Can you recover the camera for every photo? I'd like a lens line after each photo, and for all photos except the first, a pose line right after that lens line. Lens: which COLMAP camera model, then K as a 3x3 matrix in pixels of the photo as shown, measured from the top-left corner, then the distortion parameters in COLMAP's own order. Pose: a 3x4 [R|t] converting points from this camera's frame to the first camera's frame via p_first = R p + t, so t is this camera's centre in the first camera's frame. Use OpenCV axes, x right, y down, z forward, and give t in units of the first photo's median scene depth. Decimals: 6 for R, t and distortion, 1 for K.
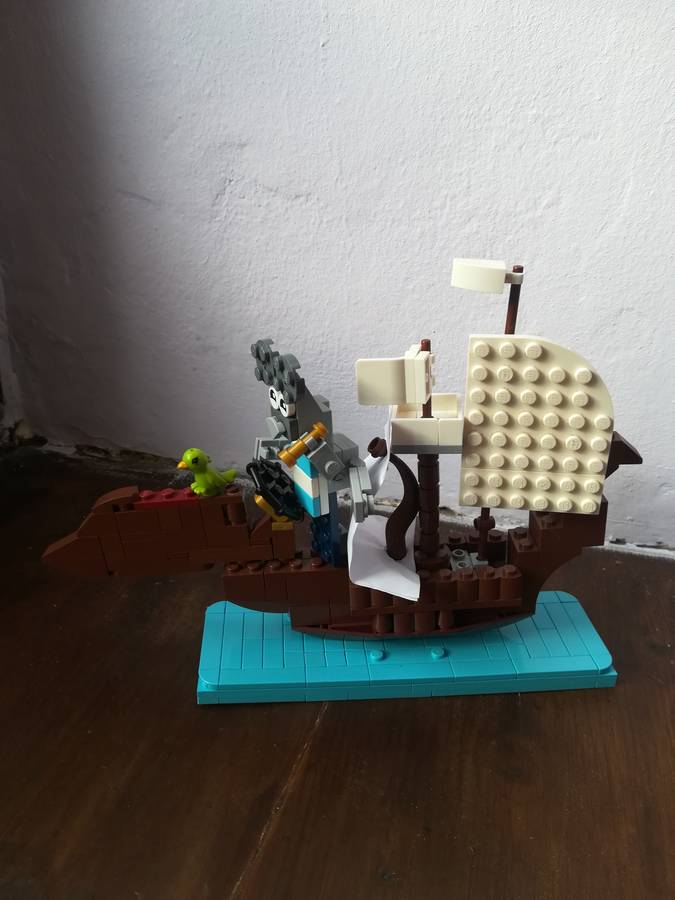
lens RADIAL K [[692.4, 0, 333.2], [0, 692.4, 443.9], [0, 0, 1]] dist [0.047998, -0.091246]
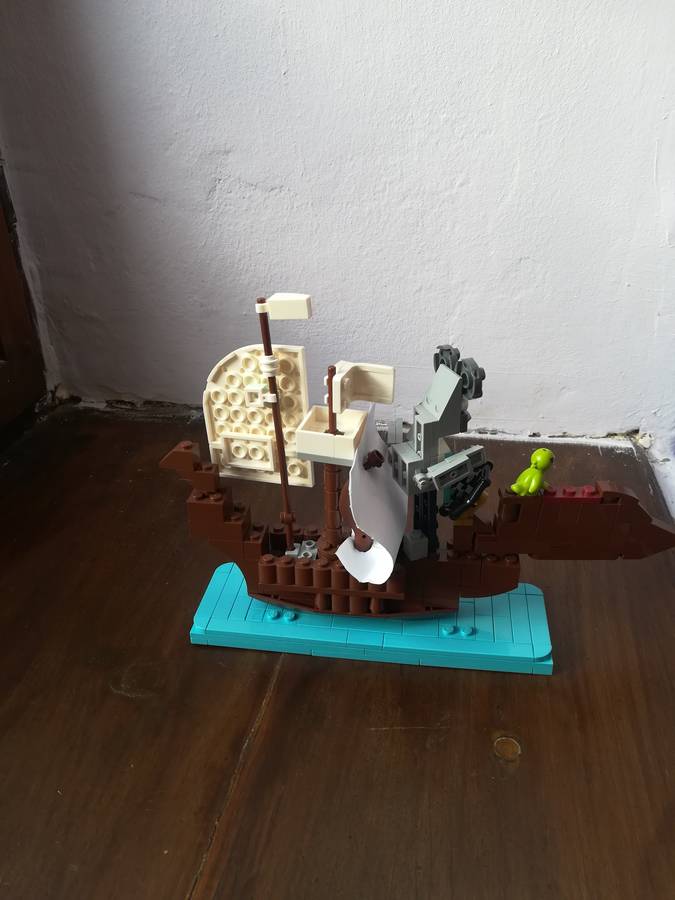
lens RADIAL K [[692.4, 0, 335.0], [0, 692.4, 444.0], [0, 0, 1]] dist [0.047998, -0.091246]
pose [[0.995599, -0.082967, 0.043587, -0.031217], [0.080924, 0.995625, 0.046709, 0.067402], [-0.047271, -0.042976, 0.997957, -0.321477]]
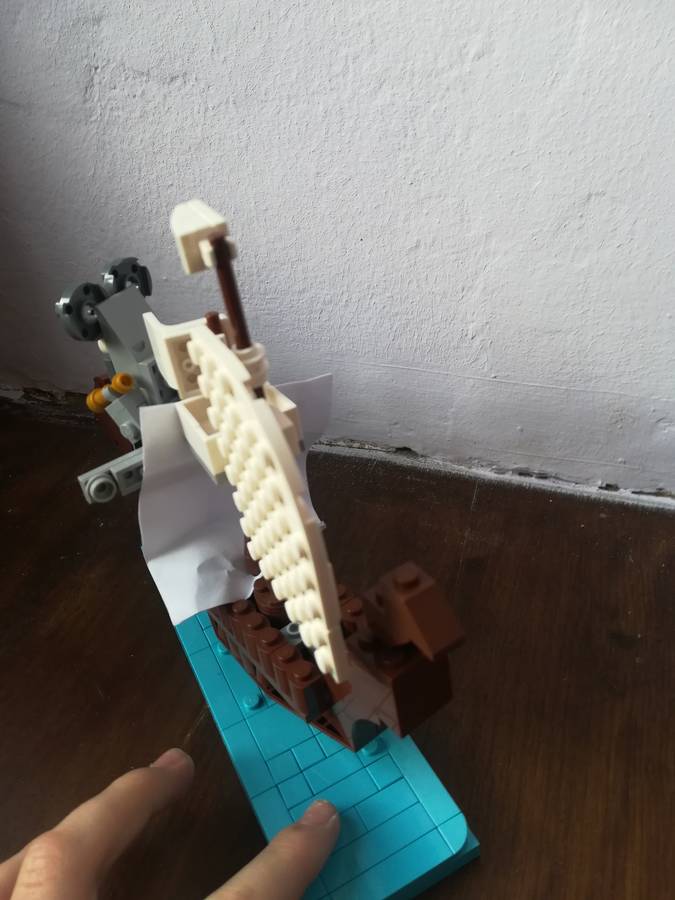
lens RADIAL K [[692.4, 0, 344.4], [0, 692.4, 438.6], [0, 0, 1]] dist [0.047998, -0.091246]
pose [[0.986558, -0.036963, -0.159175, 0.247486], [0.064859, 0.982642, 0.173807, -0.078847], [0.149988, -0.181794, 0.971830, 0.187118]]
